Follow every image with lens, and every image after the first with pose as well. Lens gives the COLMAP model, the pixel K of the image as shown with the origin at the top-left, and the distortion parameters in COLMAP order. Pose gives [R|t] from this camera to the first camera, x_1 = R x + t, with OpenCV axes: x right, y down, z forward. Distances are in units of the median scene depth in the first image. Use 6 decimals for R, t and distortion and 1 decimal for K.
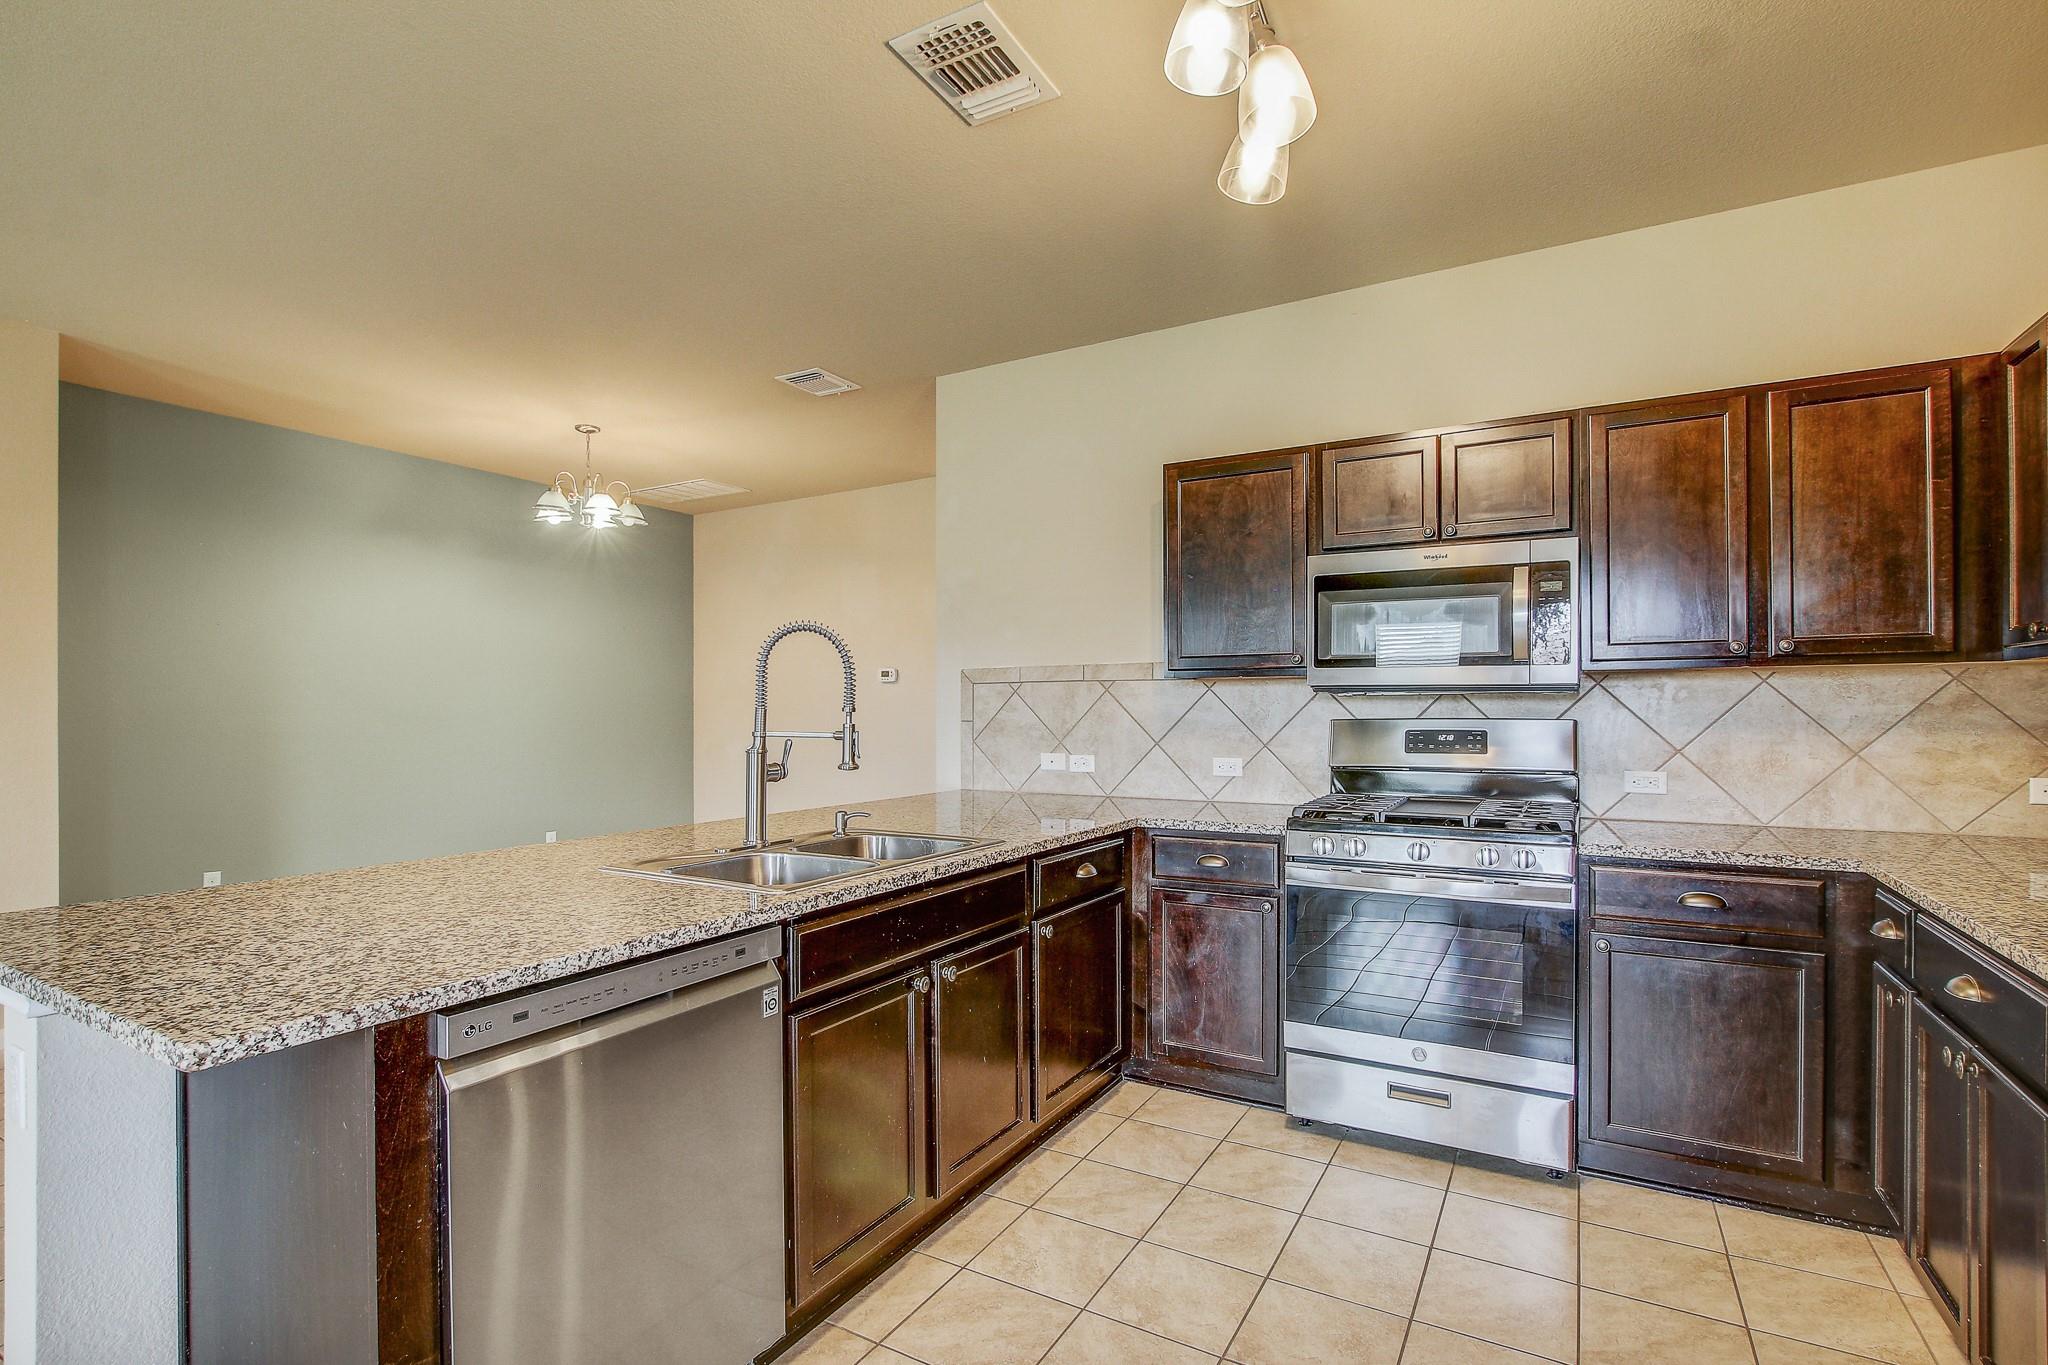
lens RADIAL K [[978.9, 0, 1025.0], [0, 978.9, 707.6], [0, 0, 1]] dist [-0.009876, -0.000190]
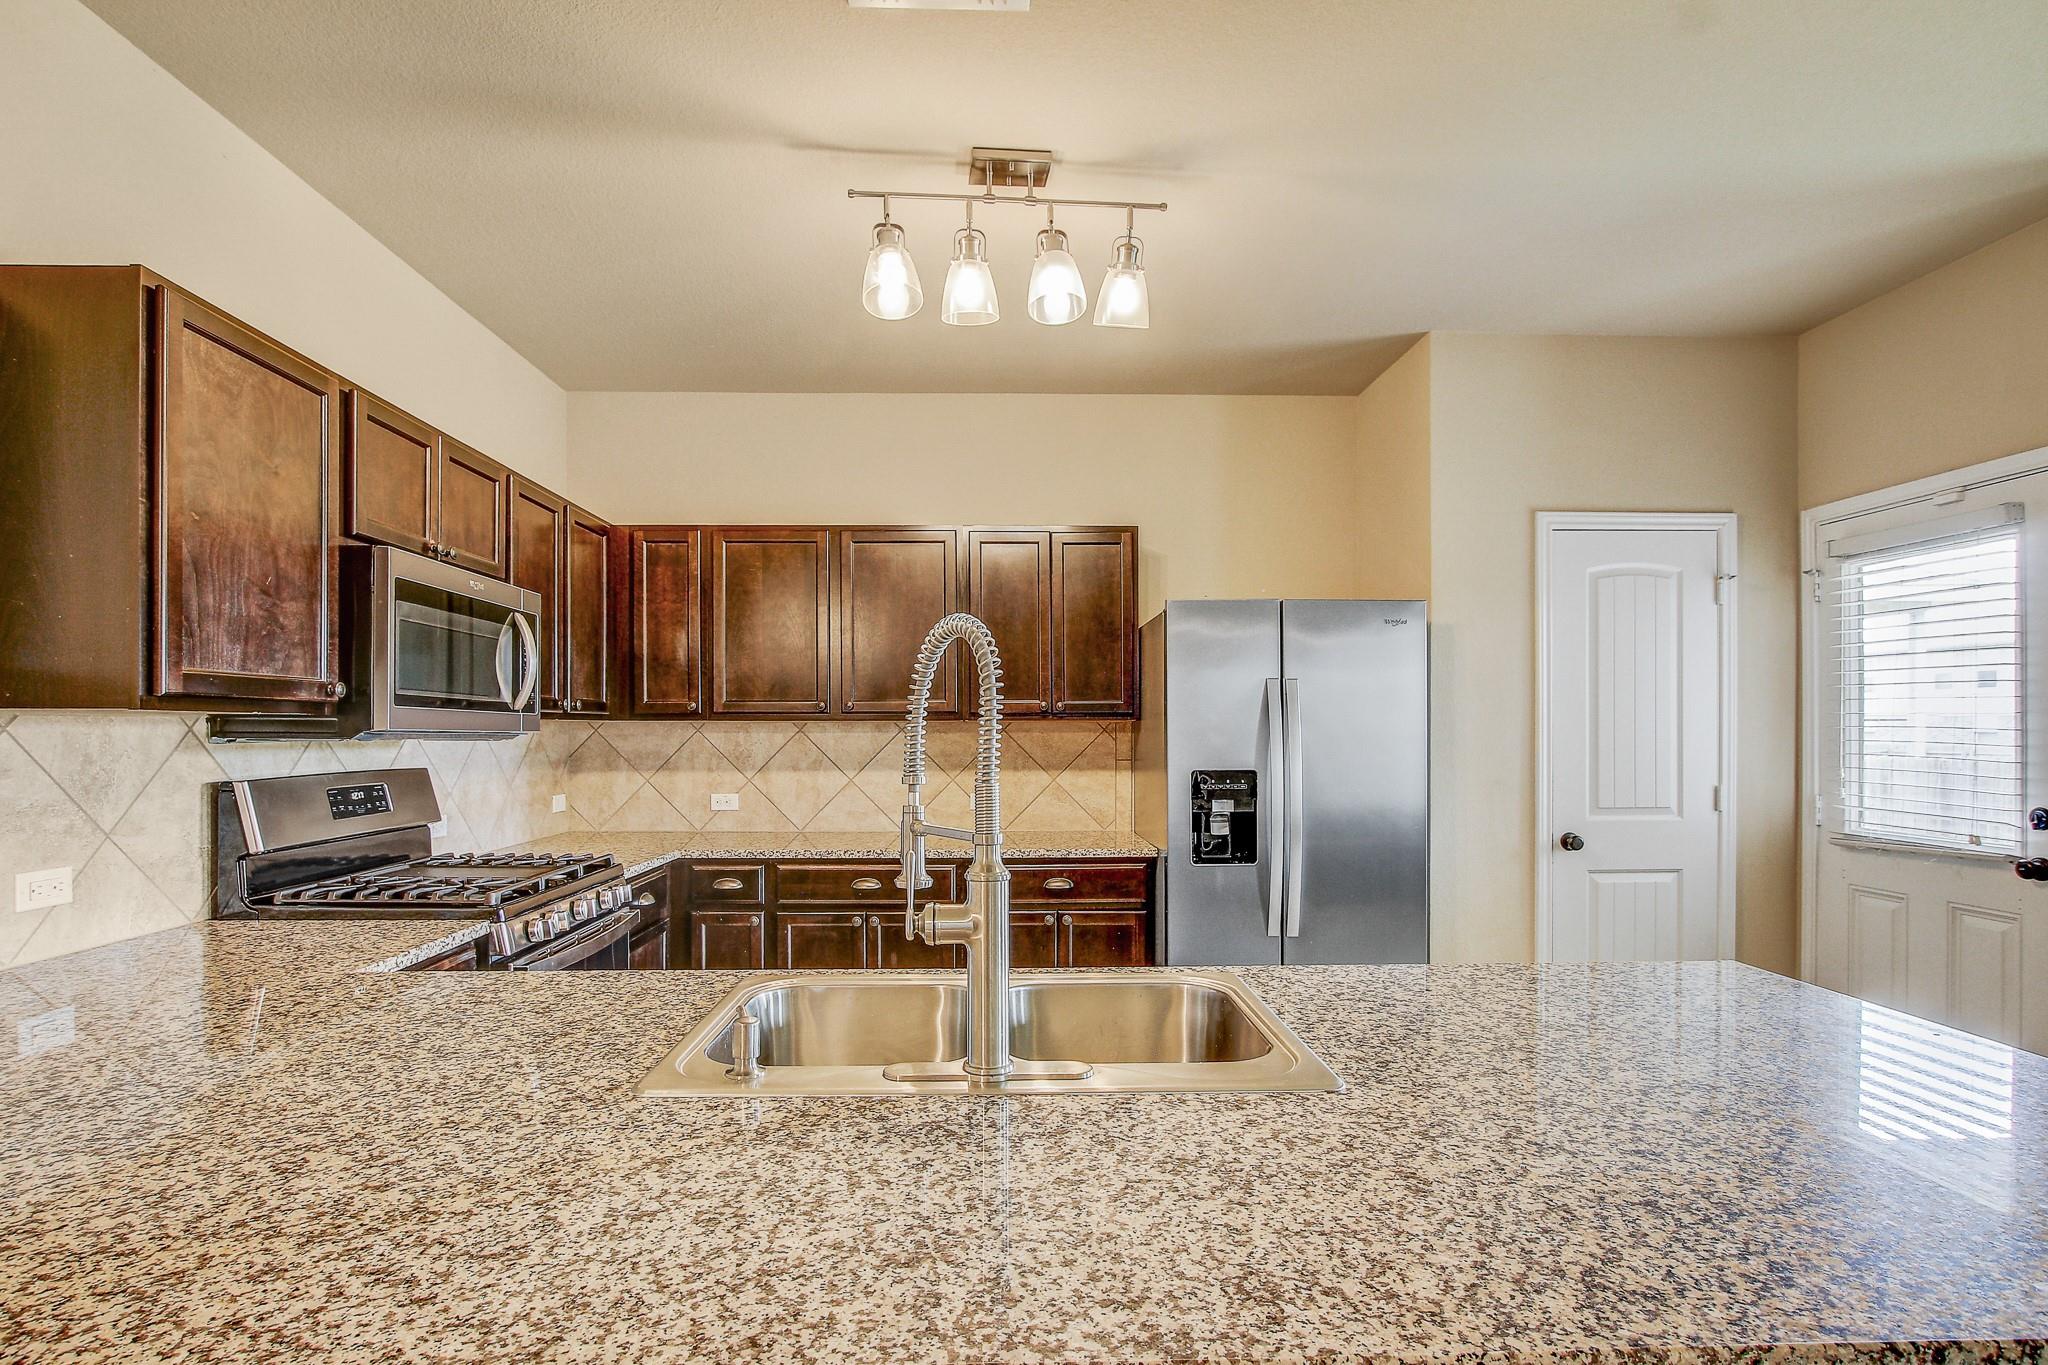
lens RADIAL K [[1016.4, 0, 1013.5], [0, 1016.4, 732.8], [0, 0, 1]] dist [-0.013838, 0.000259]
pose [[-0.531224, 0.002987, 0.847226, -0.636256], [0.003288, 0.999994, -0.001464, -0.020258], [-0.847225, 0.002008, -0.531231, 1.136736]]
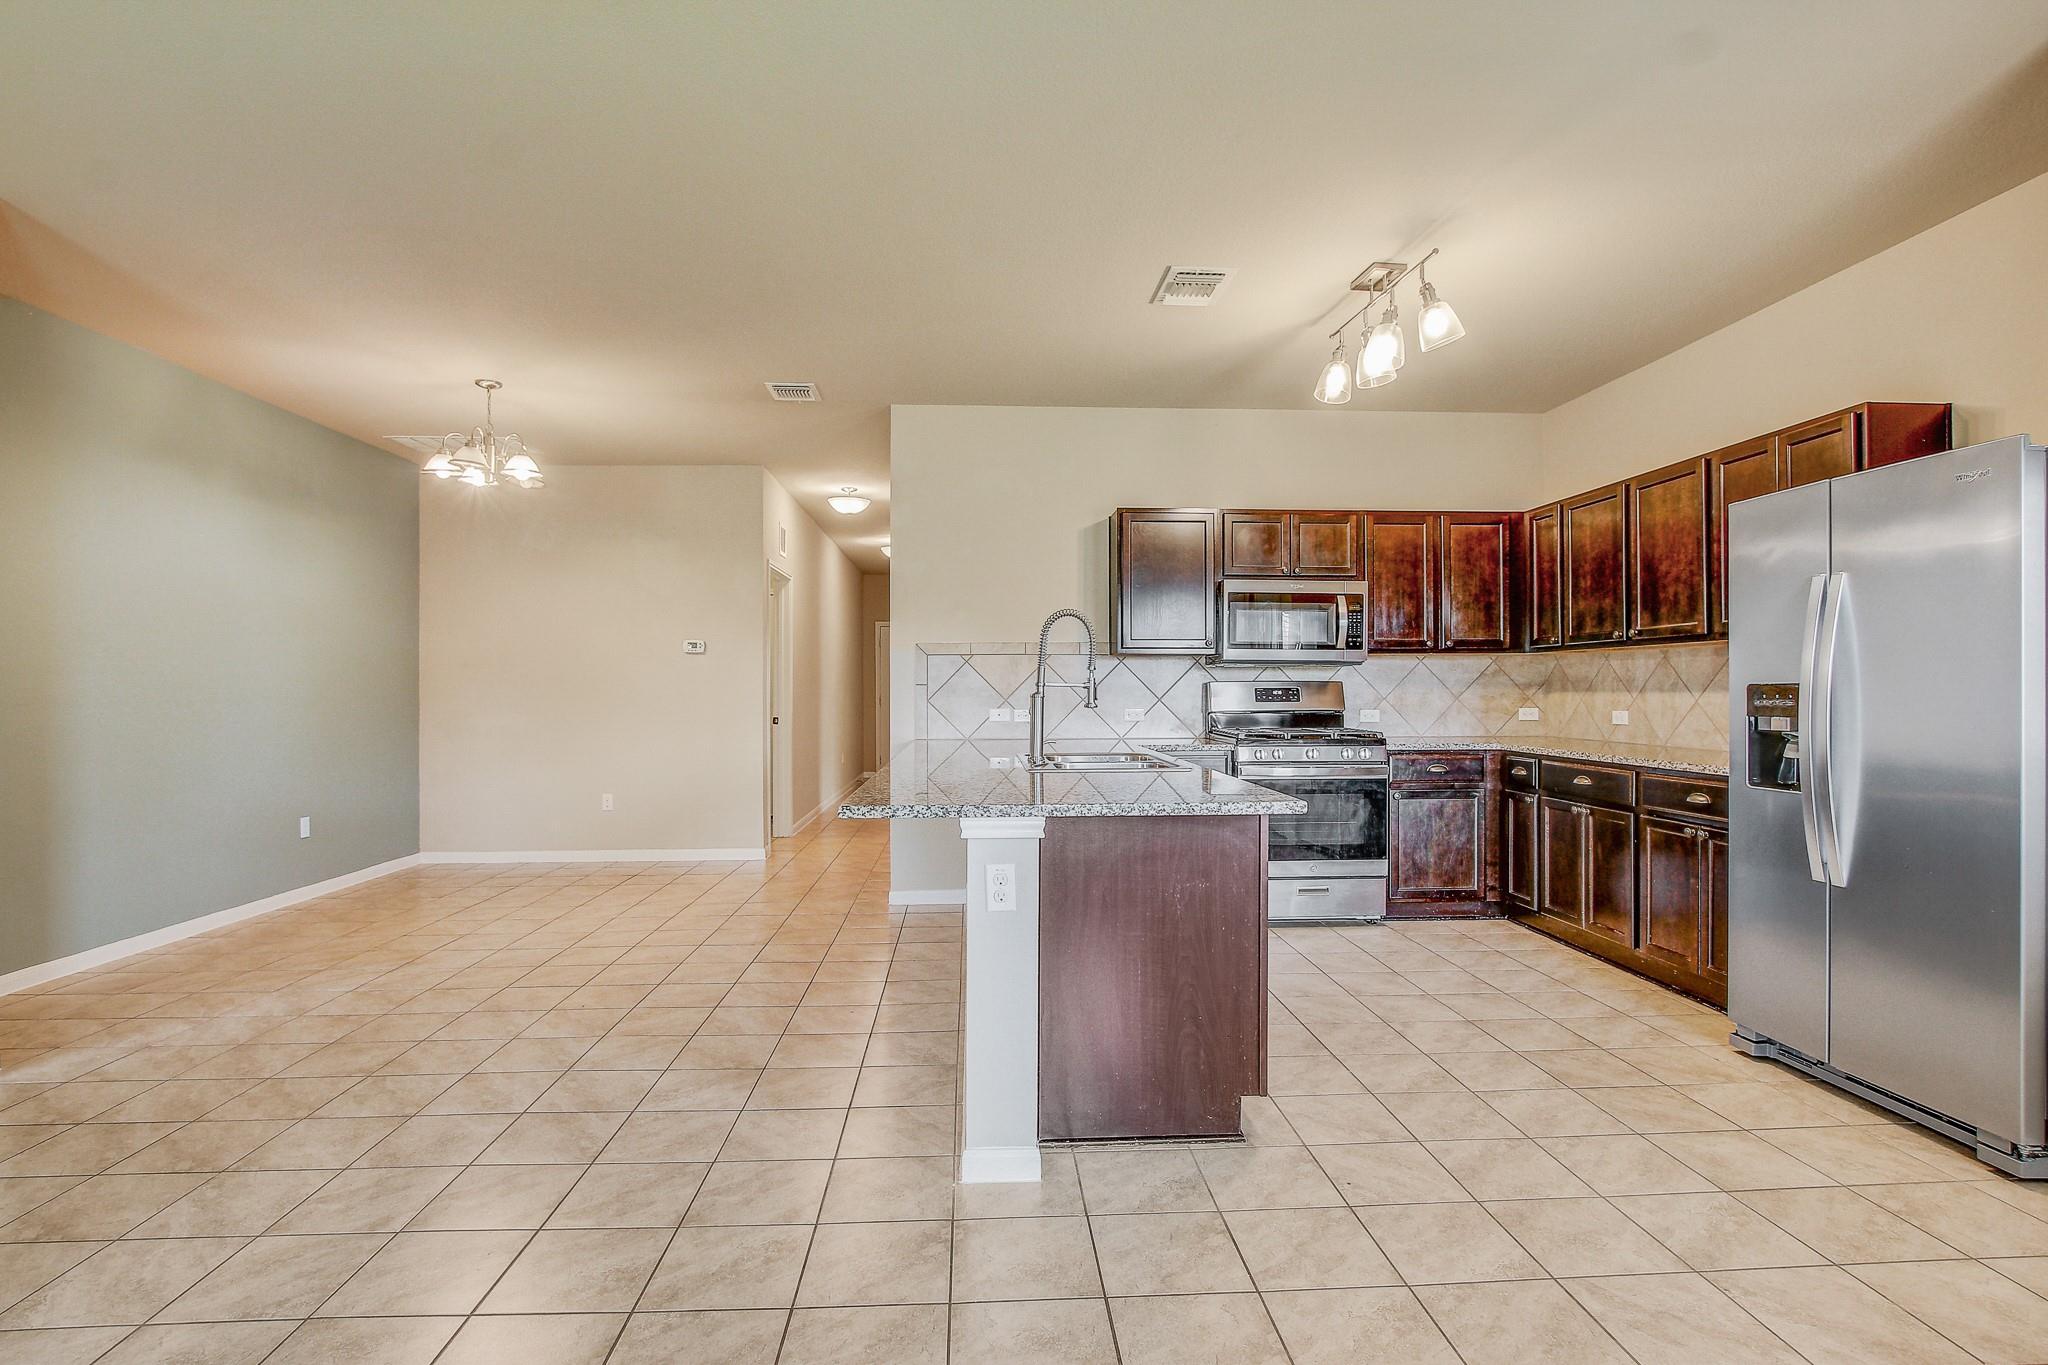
lens RADIAL K [[993.7, 0, 1024.0], [0, 993.7, 682.5], [0, 0, 1]] dist [-0.010470, 0.000257]
pose [[0.832944, 0.006133, 0.553323, -1.008192], [-0.001488, 0.999960, -0.008844, 0.034319], [-0.553355, 0.006544, 0.832920, -0.205472]]
